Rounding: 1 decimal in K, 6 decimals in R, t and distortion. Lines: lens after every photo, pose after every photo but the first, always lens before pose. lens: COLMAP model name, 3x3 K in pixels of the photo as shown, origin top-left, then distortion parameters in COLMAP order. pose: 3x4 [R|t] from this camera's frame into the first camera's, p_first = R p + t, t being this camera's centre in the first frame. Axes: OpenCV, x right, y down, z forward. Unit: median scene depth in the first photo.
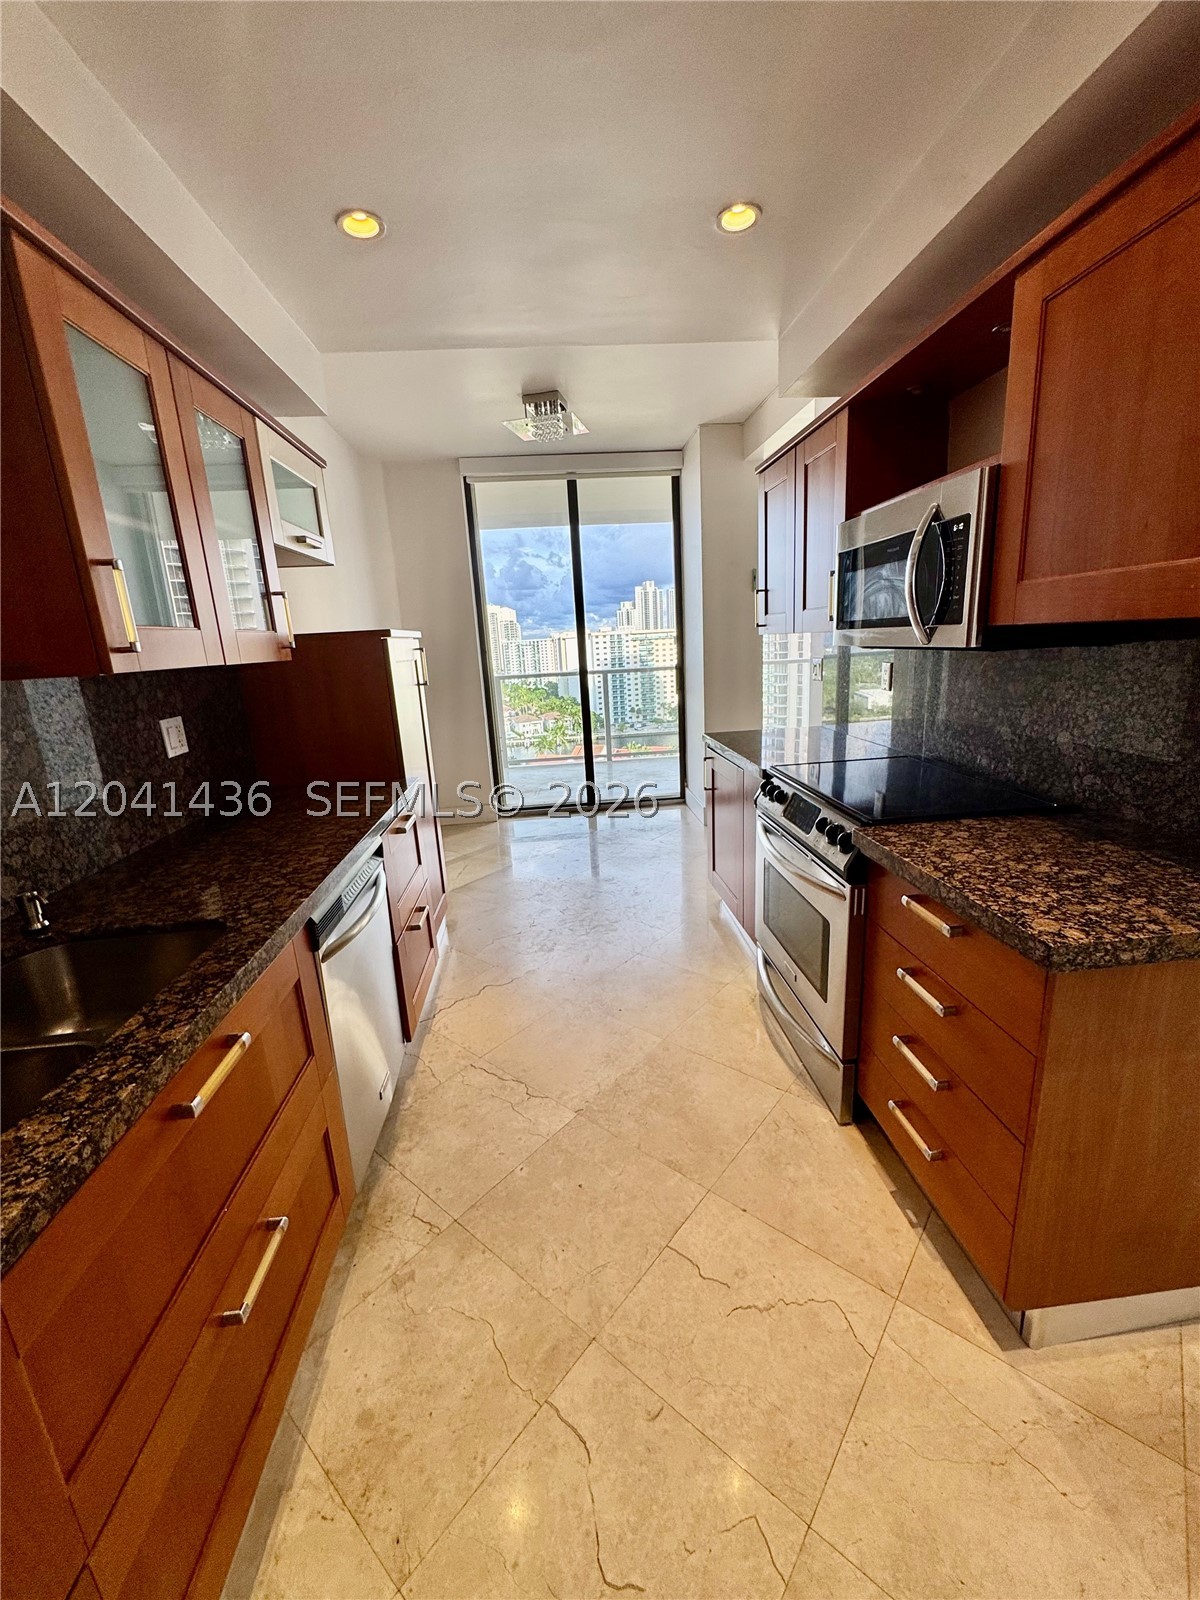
lens RADIAL K [[640.5, 0, 603.0], [0, 640.5, 799.4], [0, 0, 1]] dist [-0.003322, -0.000019]
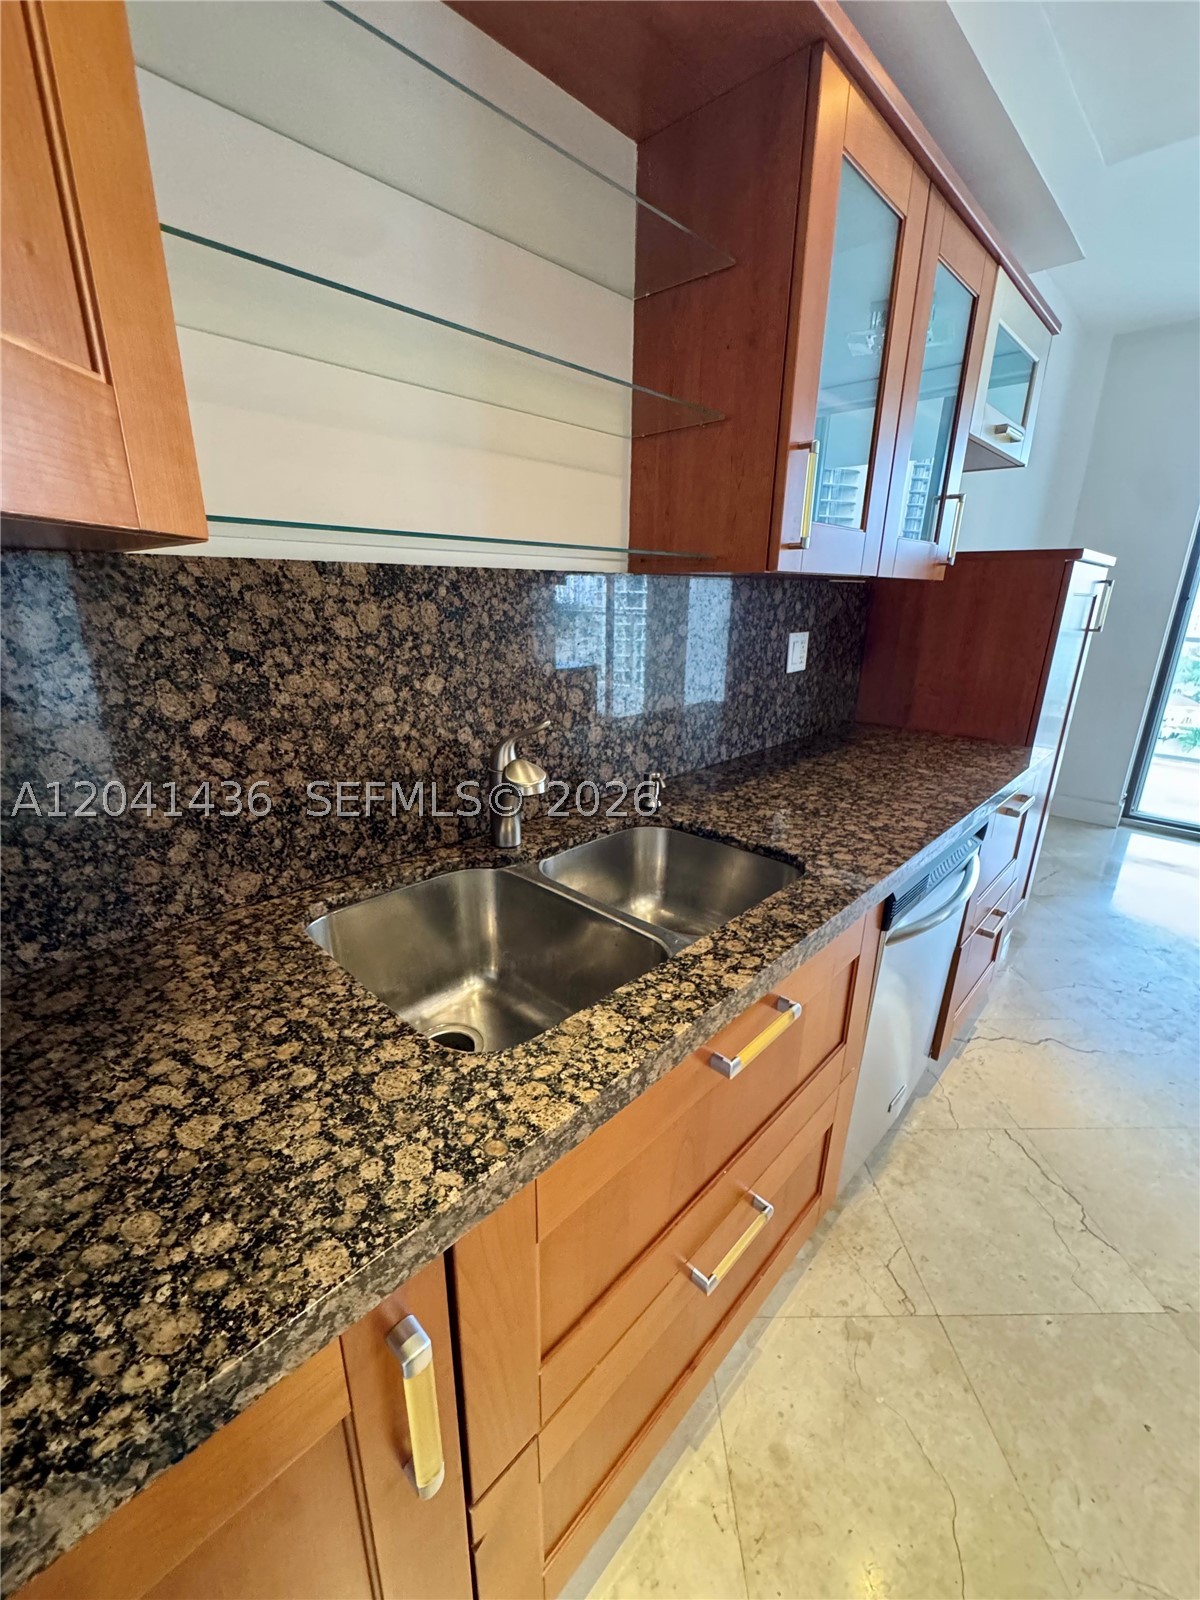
lens RADIAL K [[645.6, 0, 600.0], [0, 645.6, 800.0], [0, 0, 1]] dist [-0.004456, -0.000004]
pose [[0.651737, 0.293077, -0.699532, -0.154873], [-0.230442, 0.955239, 0.185510, 0.006621], [0.722589, 0.040298, 0.690102, 0.154098]]
